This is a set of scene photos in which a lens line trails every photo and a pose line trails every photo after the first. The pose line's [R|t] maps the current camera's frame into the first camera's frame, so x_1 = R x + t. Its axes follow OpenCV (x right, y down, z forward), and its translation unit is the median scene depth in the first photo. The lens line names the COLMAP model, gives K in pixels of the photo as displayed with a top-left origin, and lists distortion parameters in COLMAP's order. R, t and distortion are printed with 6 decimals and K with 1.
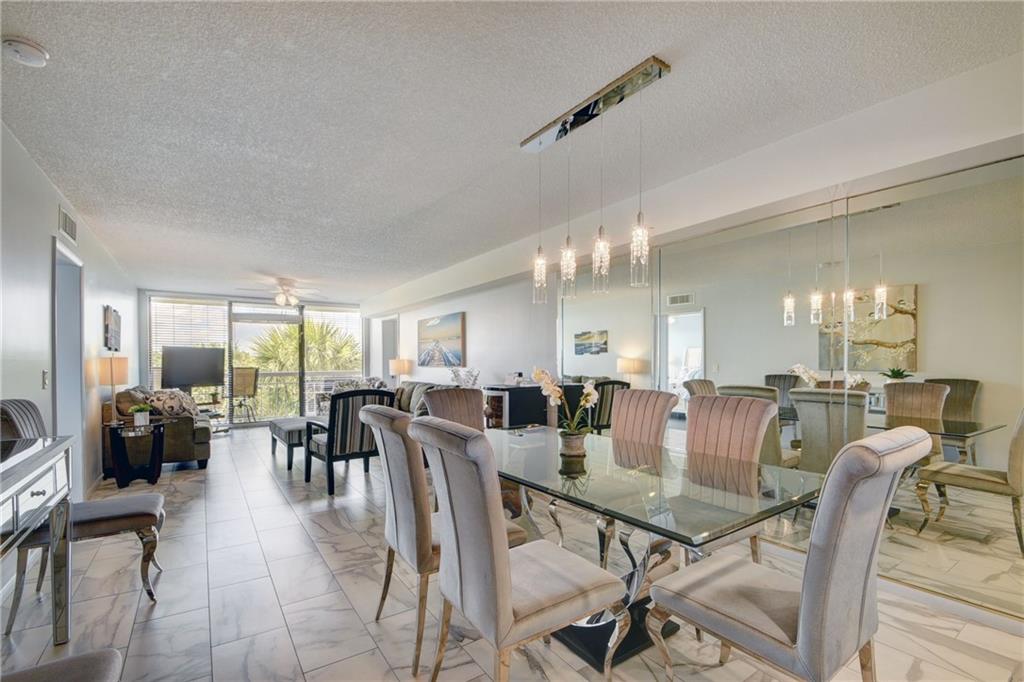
lens RADIAL K [[450.5, 0, 503.4], [0, 450.5, 365.3], [0, 0, 1]] dist [0.003923, -0.012115]
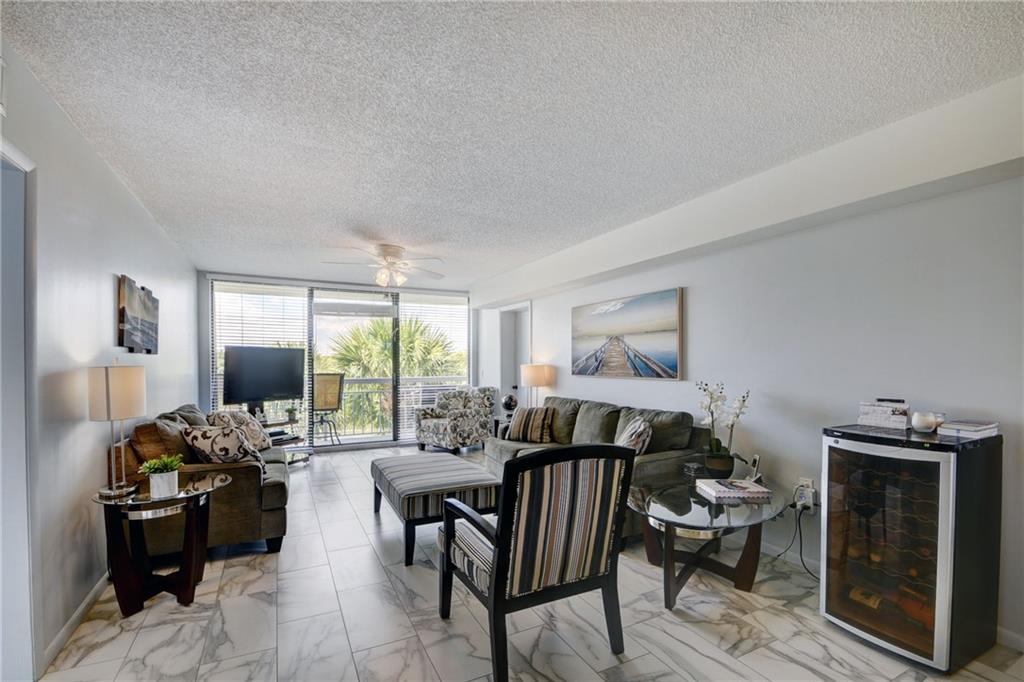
lens RADIAL K [[450.5, 0, 503.4], [0, 450.5, 365.3], [0, 0, 1]] dist [0.003923, -0.012115]
pose [[0.991992, 0.003102, -0.126262, -0.202071], [-0.003187, 0.999995, -0.000469, -0.011667], [0.126260, 0.000868, 0.991997, 0.307971]]
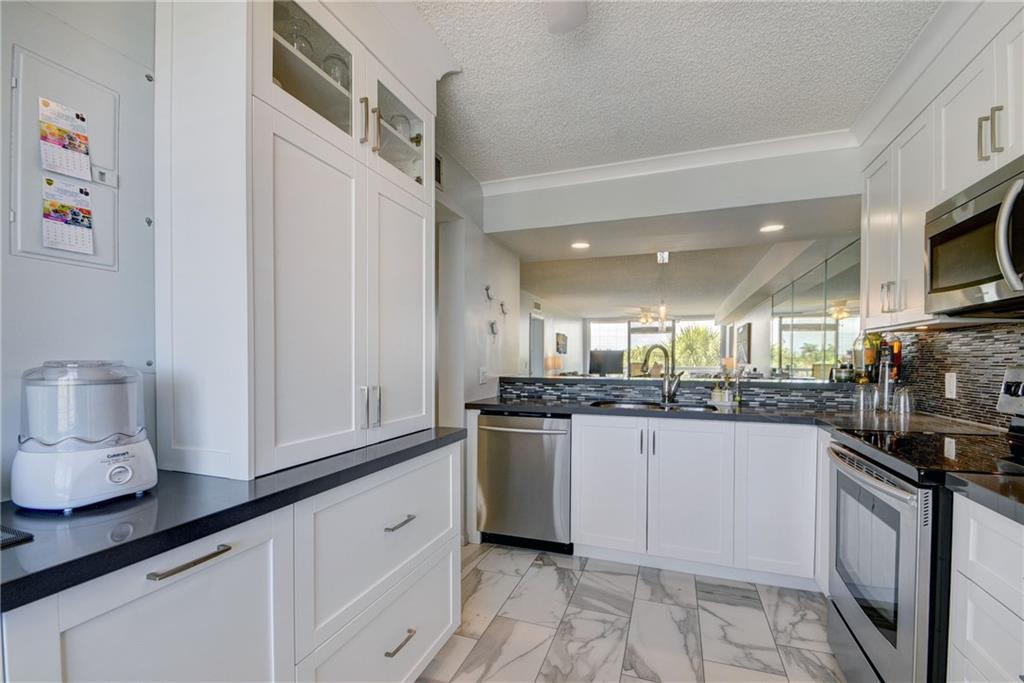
lens RADIAL K [[450.5, 0, 503.4], [0, 450.5, 365.8], [0, 0, 1]] dist [0.003923, -0.012115]
pose [[0.580185, 0.012855, -0.814383, 0.466051], [-0.007424, 0.999917, 0.010495, 0.002507], [0.814451, -0.000043, 0.580233, -0.300308]]
